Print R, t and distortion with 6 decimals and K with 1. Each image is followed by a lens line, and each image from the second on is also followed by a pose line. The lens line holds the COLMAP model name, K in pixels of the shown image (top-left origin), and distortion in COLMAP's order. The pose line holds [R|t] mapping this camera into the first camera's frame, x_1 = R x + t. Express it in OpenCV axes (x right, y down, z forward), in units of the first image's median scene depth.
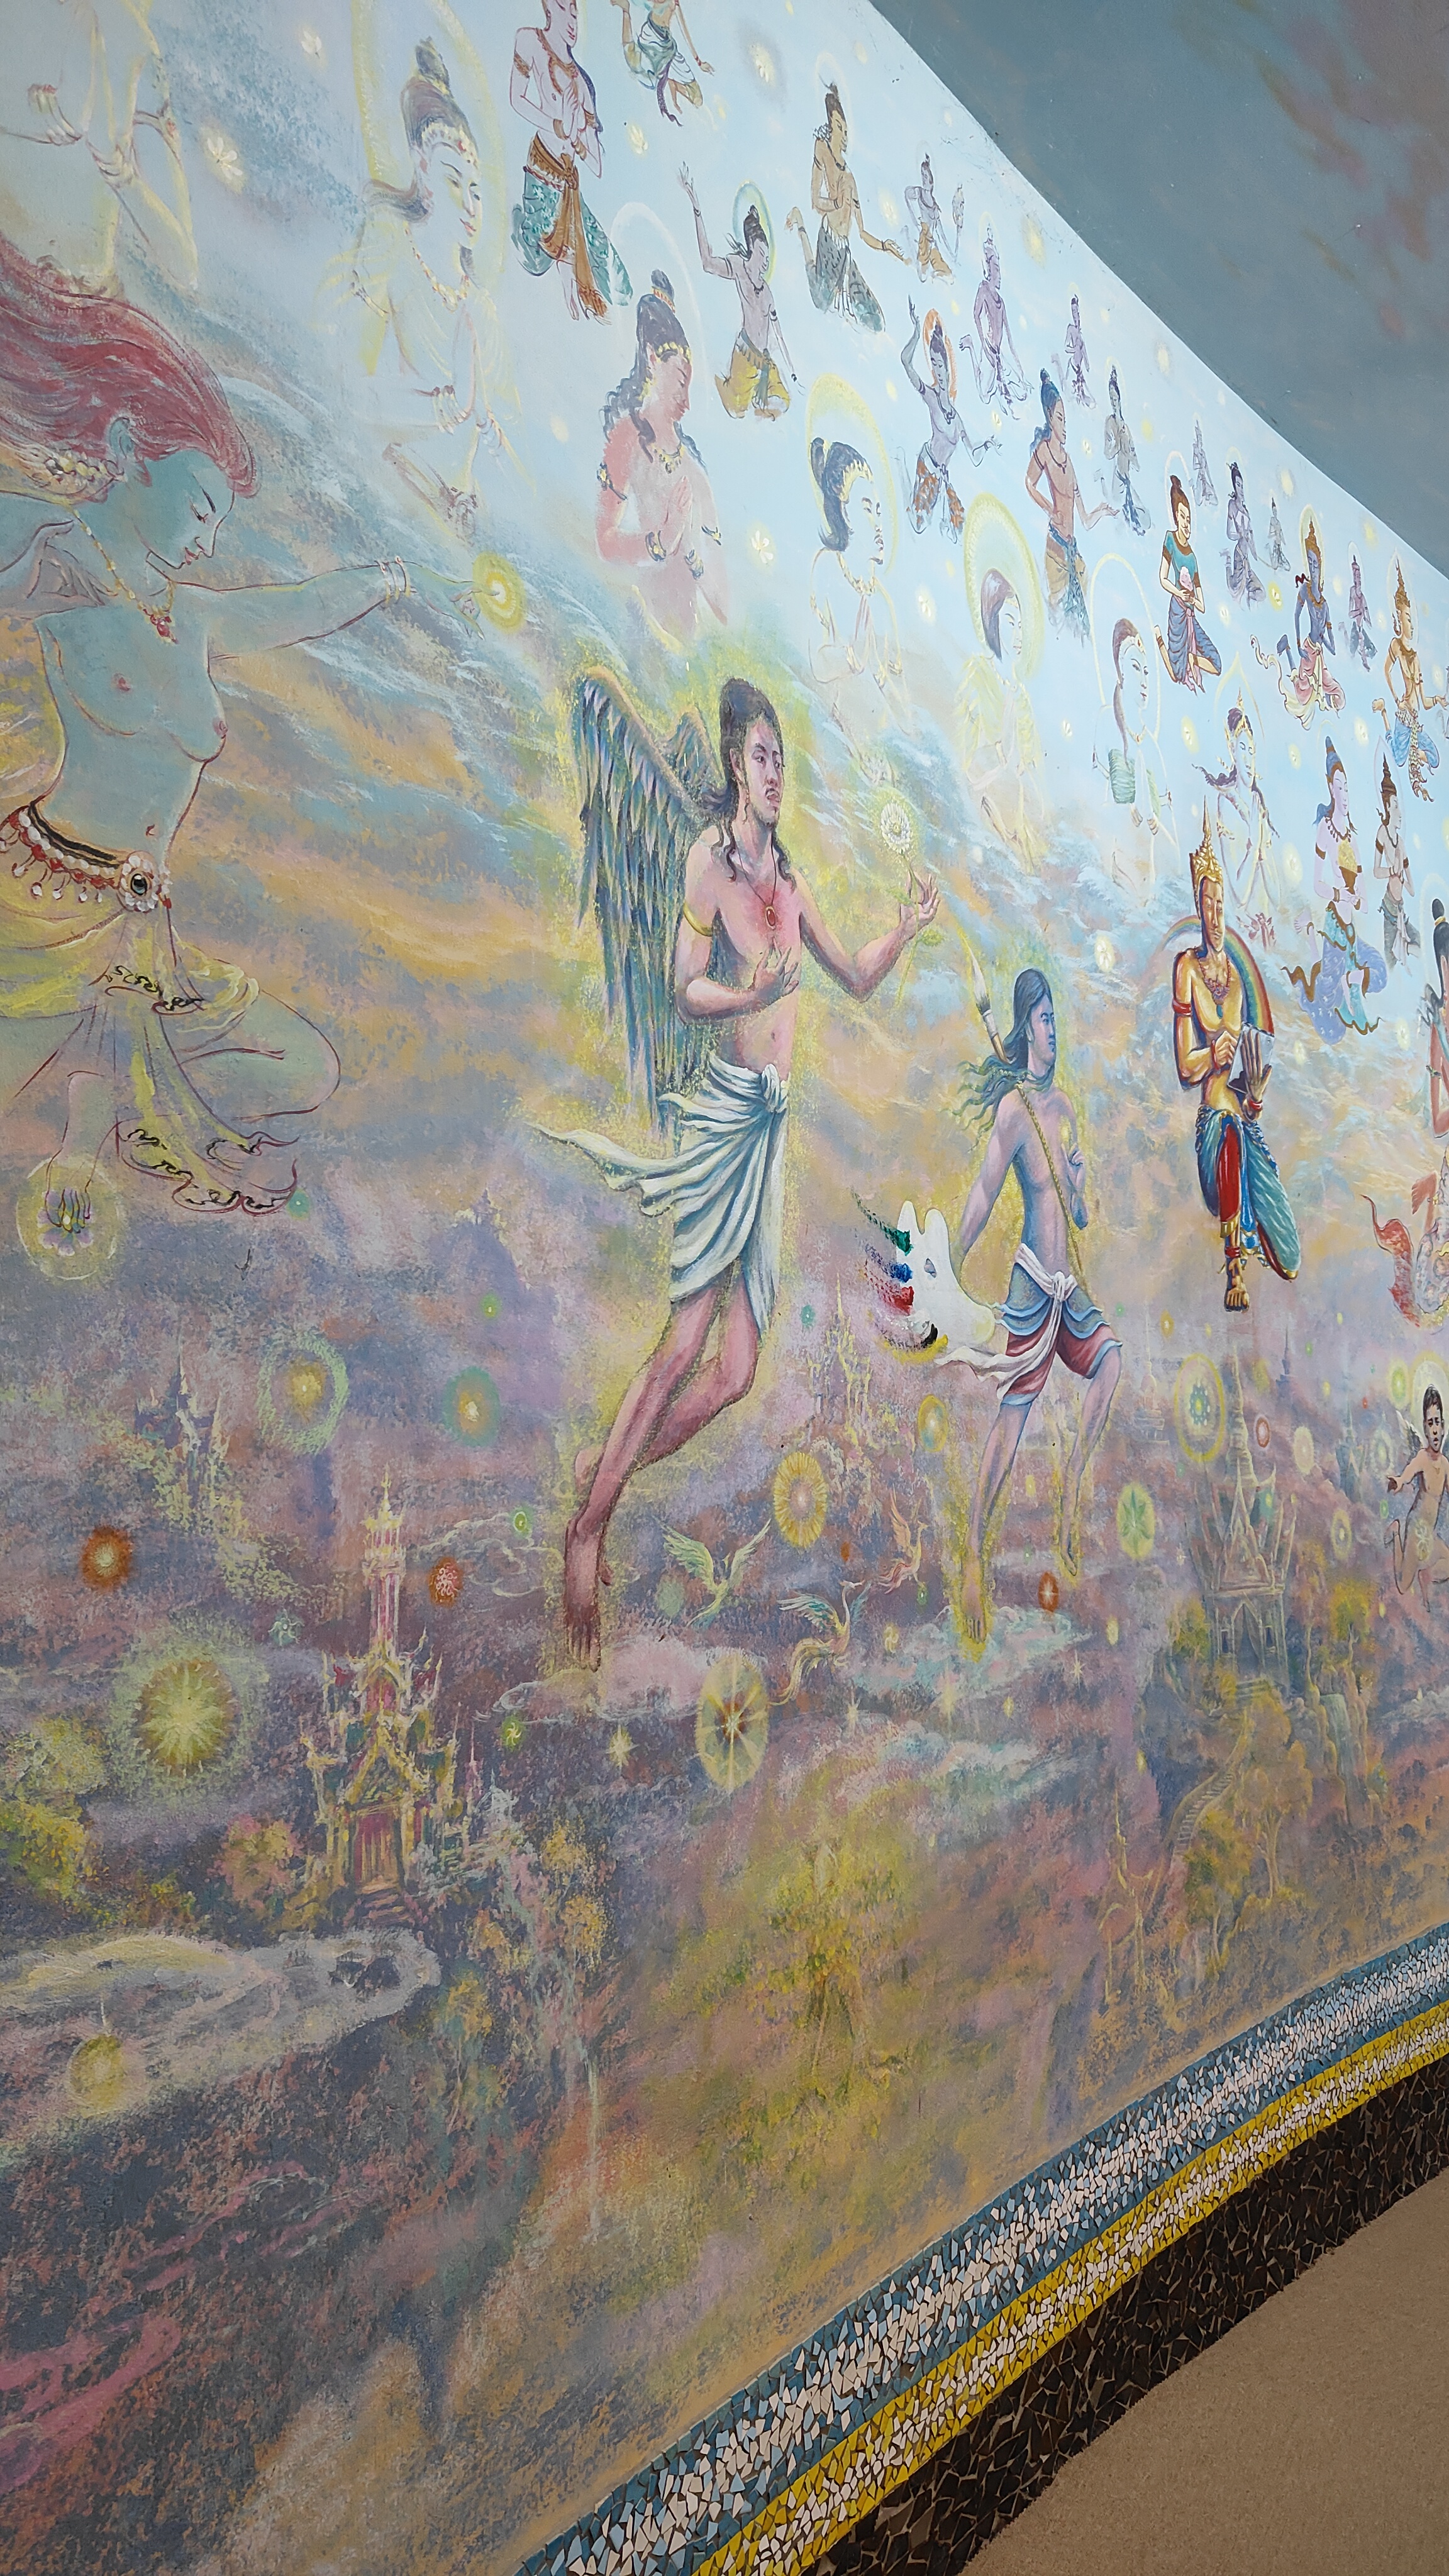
lens RADIAL K [[1848.8, 0, 724.5], [0, 1848.8, 1288.0], [0, 0, 1]] dist [0.040330, -0.068887]
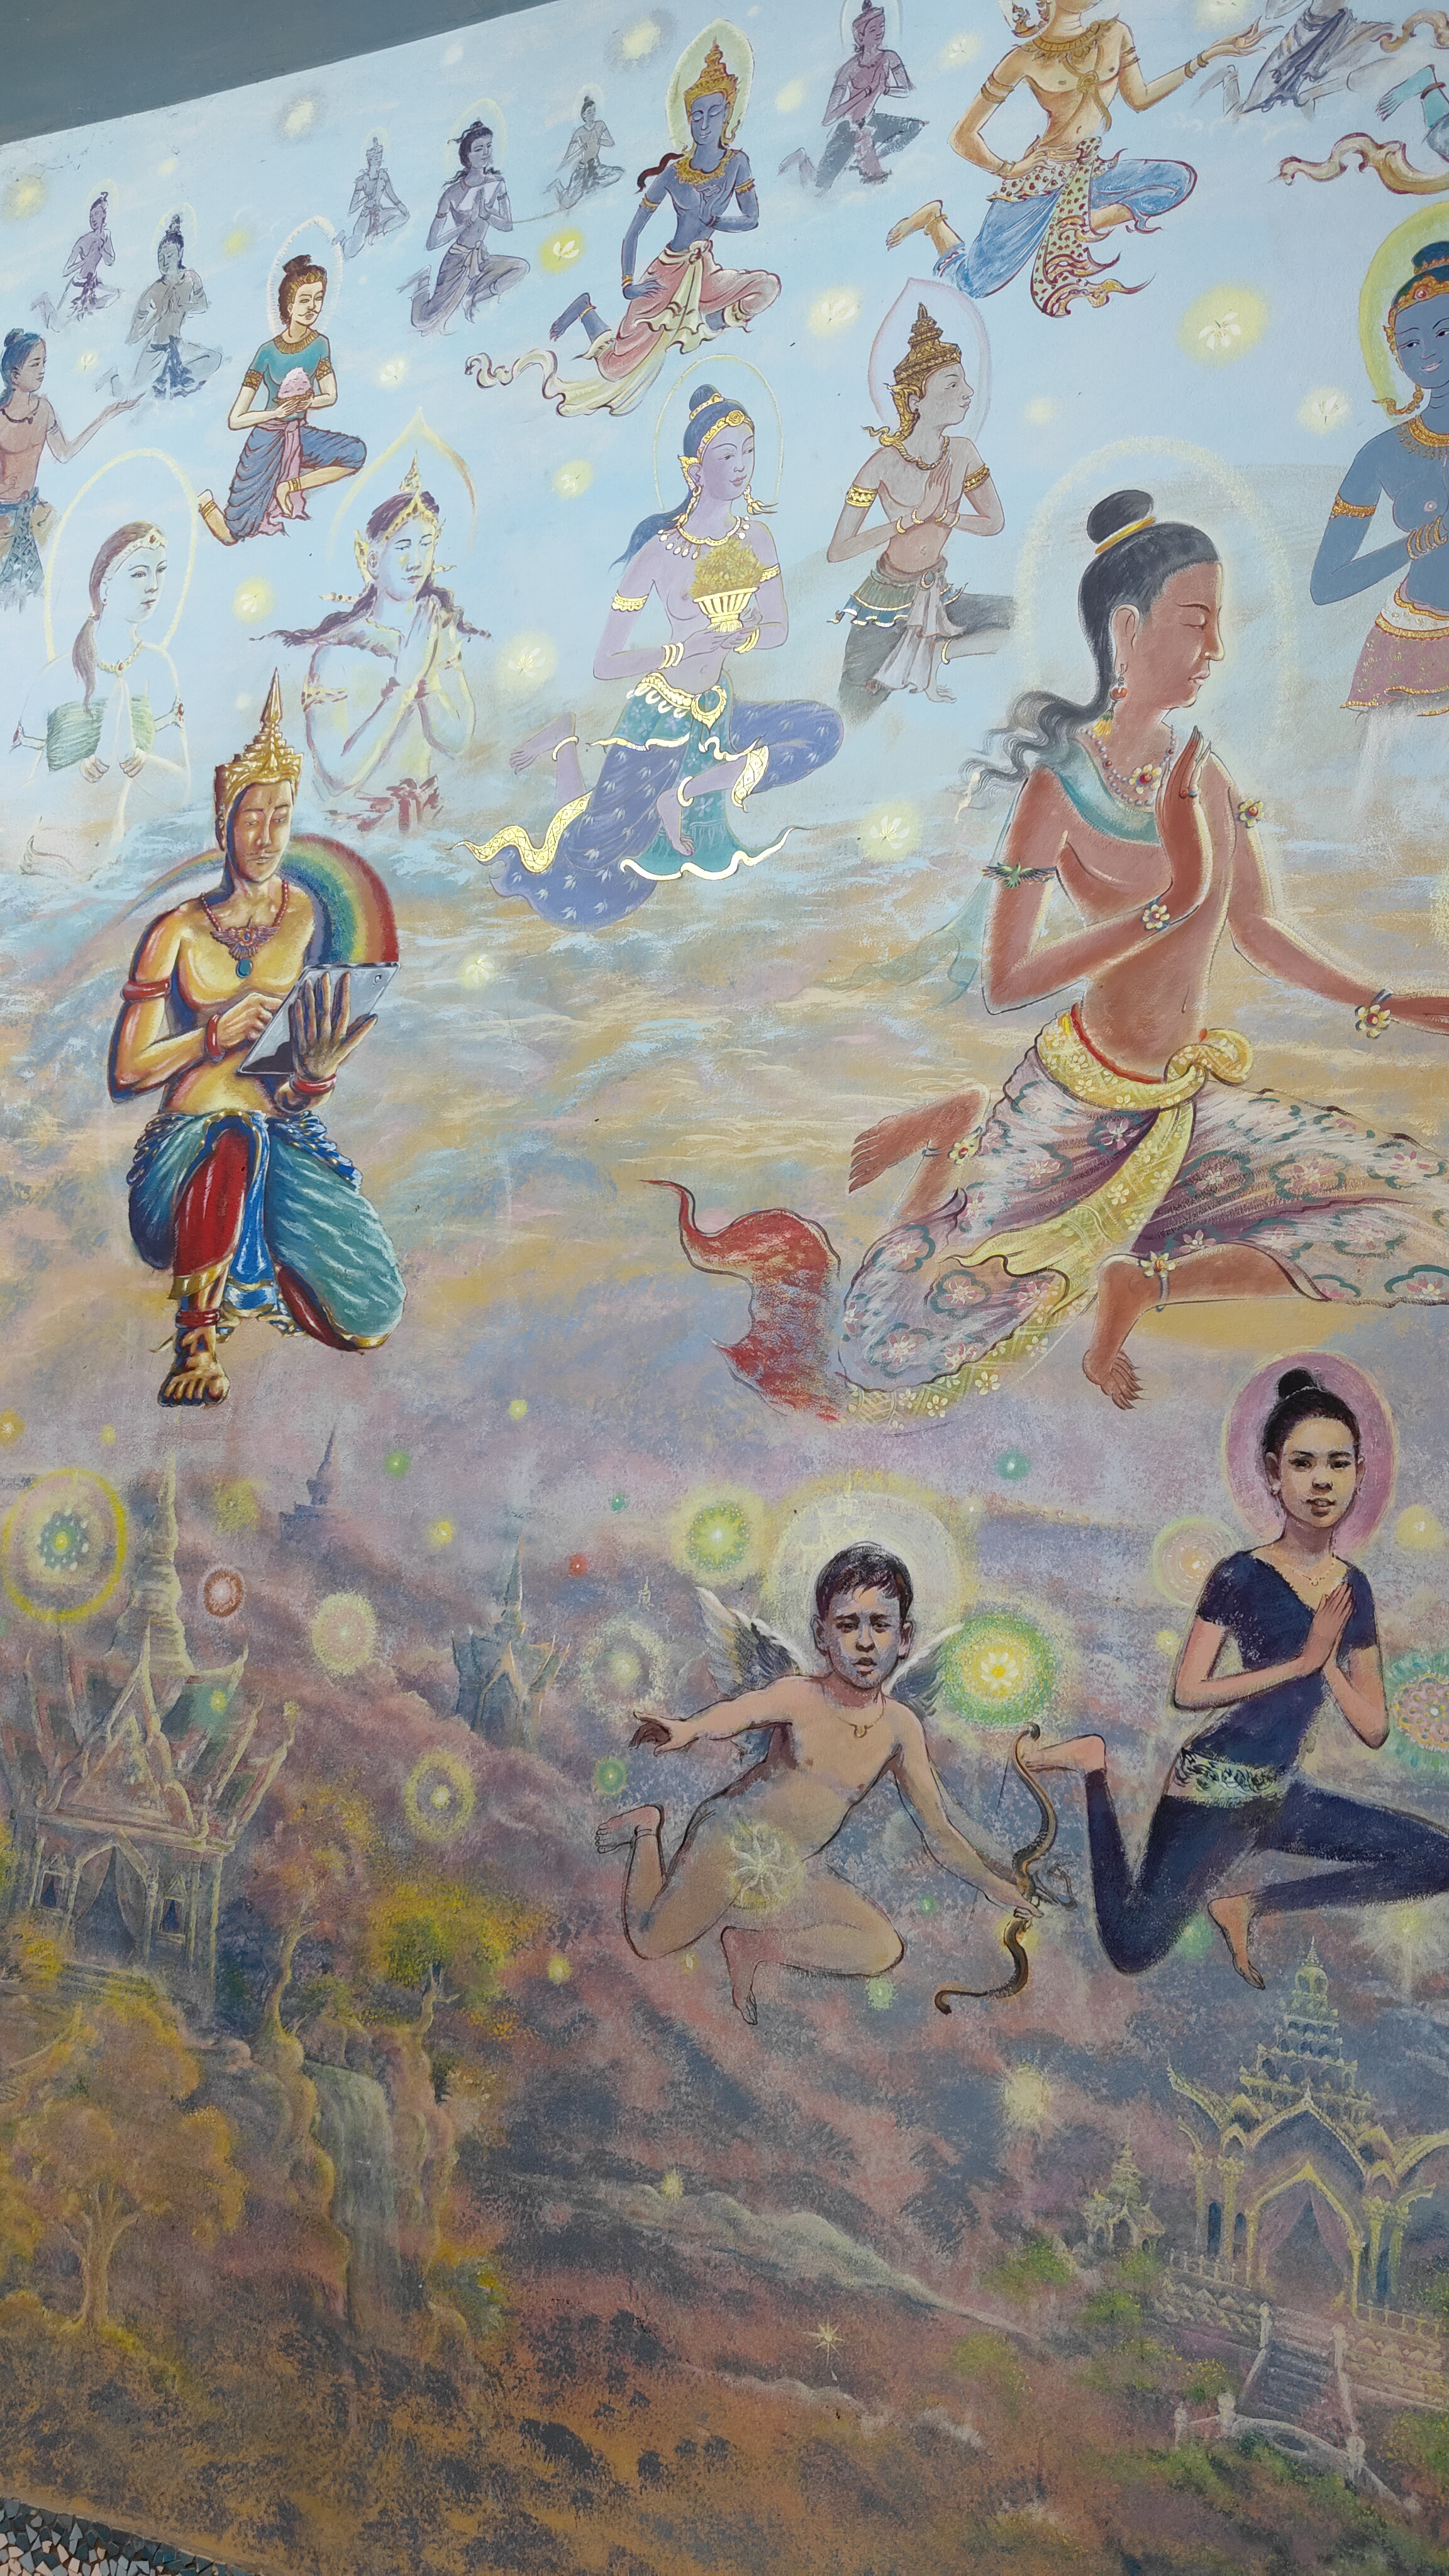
lens RADIAL K [[1848.8, 0, 724.5], [0, 1848.8, 1288.0], [0, 0, 1]] dist [0.040330, -0.068887]
pose [[0.317313, -0.102463, -0.942769, 0.950055], [0.015339, 0.994570, -0.102930, 0.041139], [0.948197, 0.018200, 0.317162, 0.946770]]
